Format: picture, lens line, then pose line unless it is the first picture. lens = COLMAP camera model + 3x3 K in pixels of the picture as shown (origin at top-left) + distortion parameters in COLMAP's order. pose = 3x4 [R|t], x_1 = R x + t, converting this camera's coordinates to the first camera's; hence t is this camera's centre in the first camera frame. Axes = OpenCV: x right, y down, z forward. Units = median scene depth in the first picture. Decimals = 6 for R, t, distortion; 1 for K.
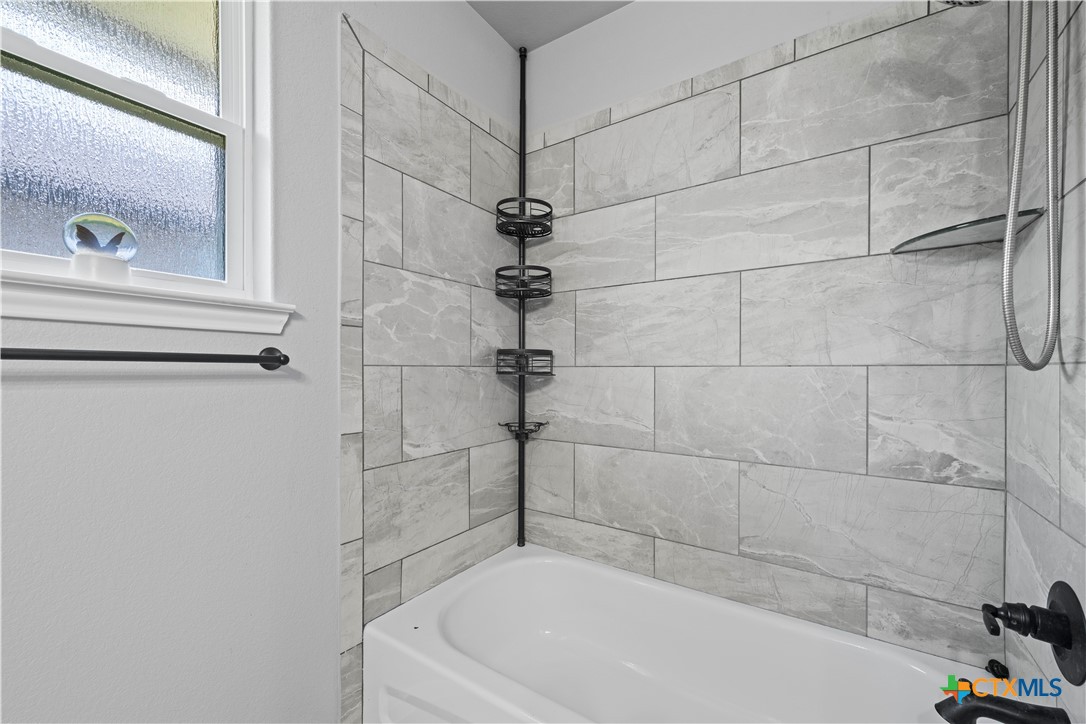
lens RADIAL K [[430.0, 0, 551.7], [0, 430.0, 371.7], [0, 0, 1]] dist [-0.000237, -0.000434]
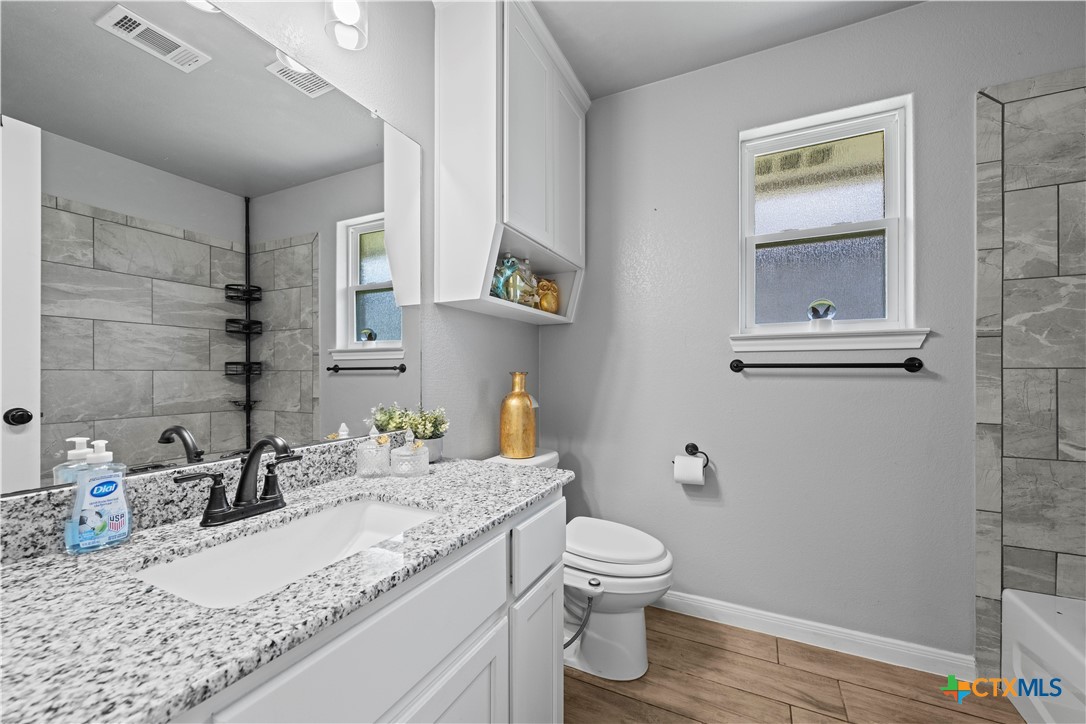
lens RADIAL K [[430.0, 0, 549.0], [0, 430.0, 372.3], [0, 0, 1]] dist [-0.000237, -0.000434]
pose [[0.135490, -0.005039, -0.990766, 0.571073], [-0.006858, 0.999958, -0.006023, 0.012284], [0.990755, 0.007611, 0.135450, -0.406280]]
